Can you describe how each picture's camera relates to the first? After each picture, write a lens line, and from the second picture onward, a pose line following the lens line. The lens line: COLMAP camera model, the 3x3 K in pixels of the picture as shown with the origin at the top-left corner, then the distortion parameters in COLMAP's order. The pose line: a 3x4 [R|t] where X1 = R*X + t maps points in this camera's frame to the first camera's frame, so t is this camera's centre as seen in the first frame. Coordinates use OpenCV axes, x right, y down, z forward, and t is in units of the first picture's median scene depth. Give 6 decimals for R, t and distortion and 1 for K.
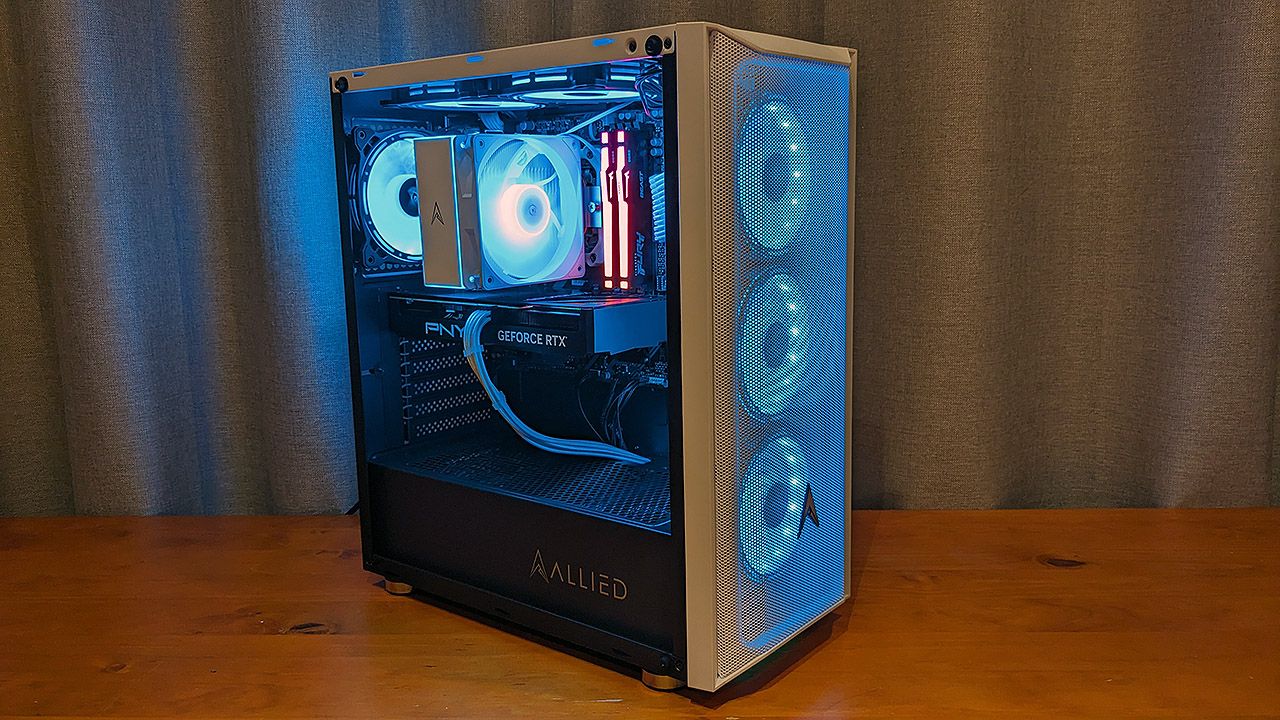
lens RADIAL K [[1026.3, 0, 640.0], [0, 1026.3, 360.0], [0, 0, 1]] dist [-0.001979, -0.001152]
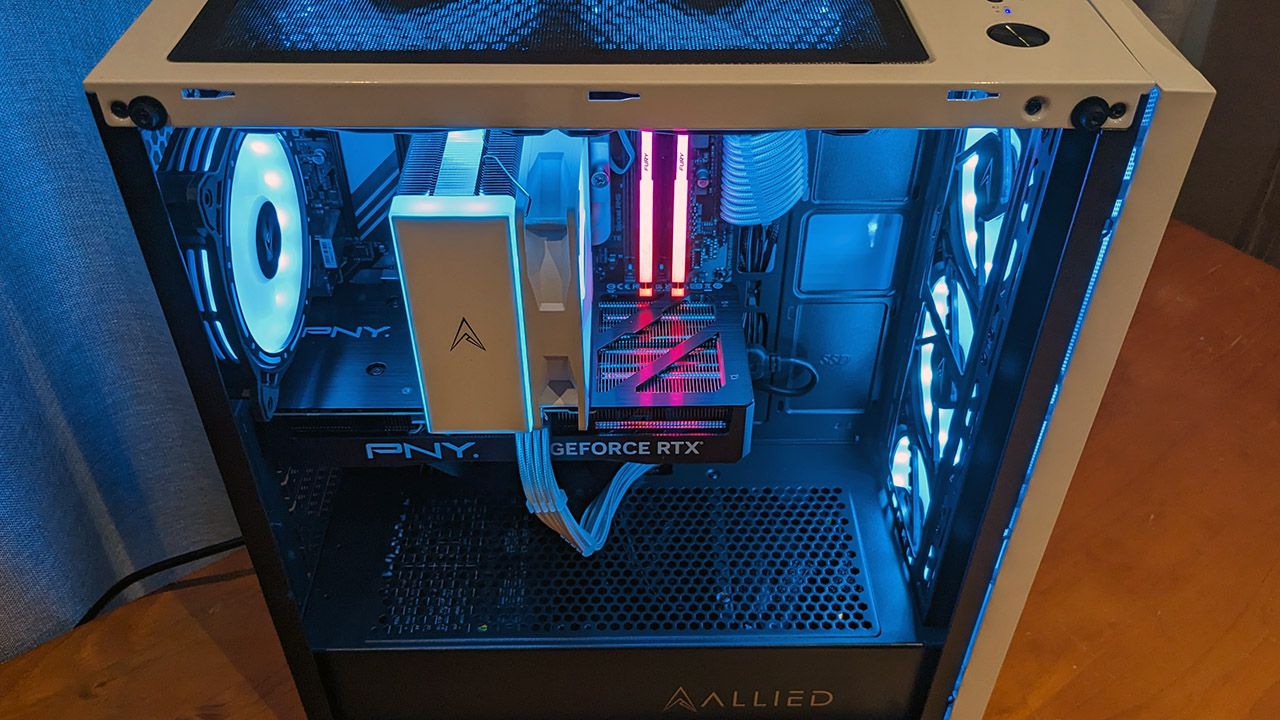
lens RADIAL K [[1026.3, 0, 640.0], [0, 1026.3, 360.0], [0, 0, 1]] dist [-0.001979, -0.001152]
pose [[0.773214, -0.384769, 0.504076, -0.377254], [0.086967, 0.851720, 0.516730, -0.373670], [-0.628153, -0.355705, 0.692024, 0.551460]]
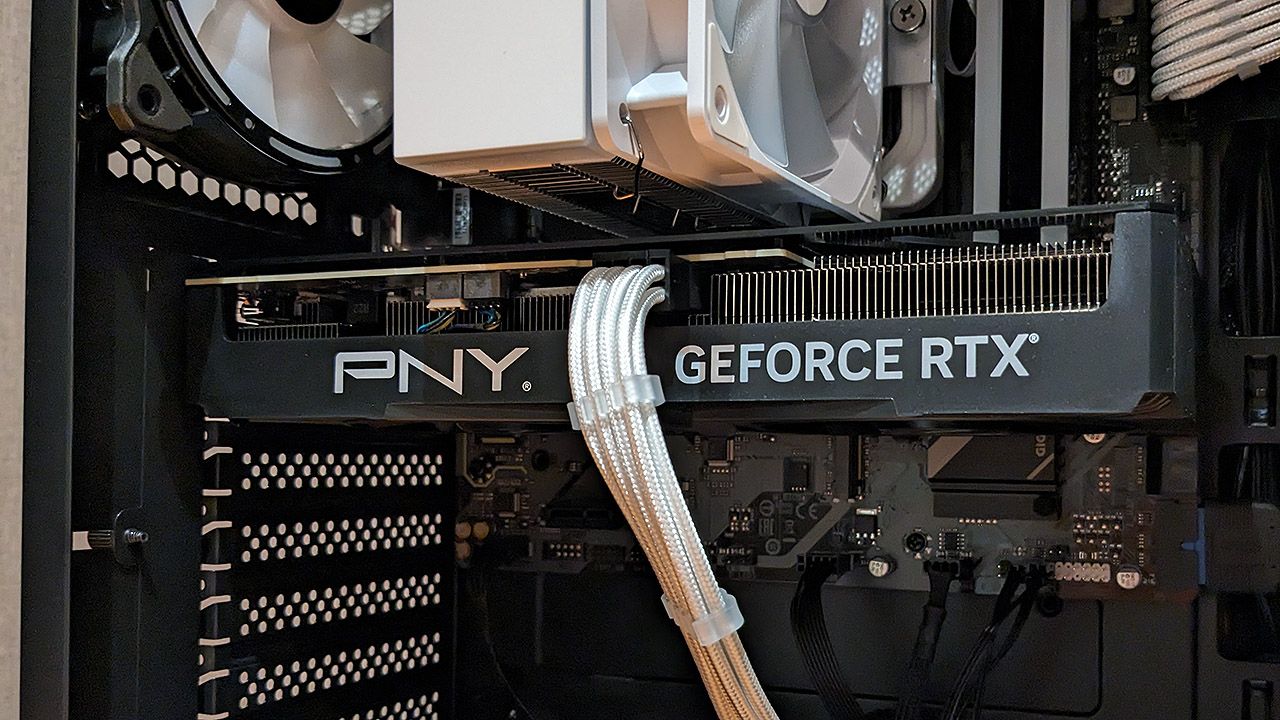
lens RADIAL K [[1323.5, 0, 683.6], [0, 1323.5, 475.6], [0, 0, 1]] dist [0.063255, -0.280518]
pose [[0.967036, 0.030308, 0.252830, -0.217739], [0.010137, 0.987522, -0.157152, 0.056658], [-0.254438, 0.154535, 0.954662, 0.664688]]
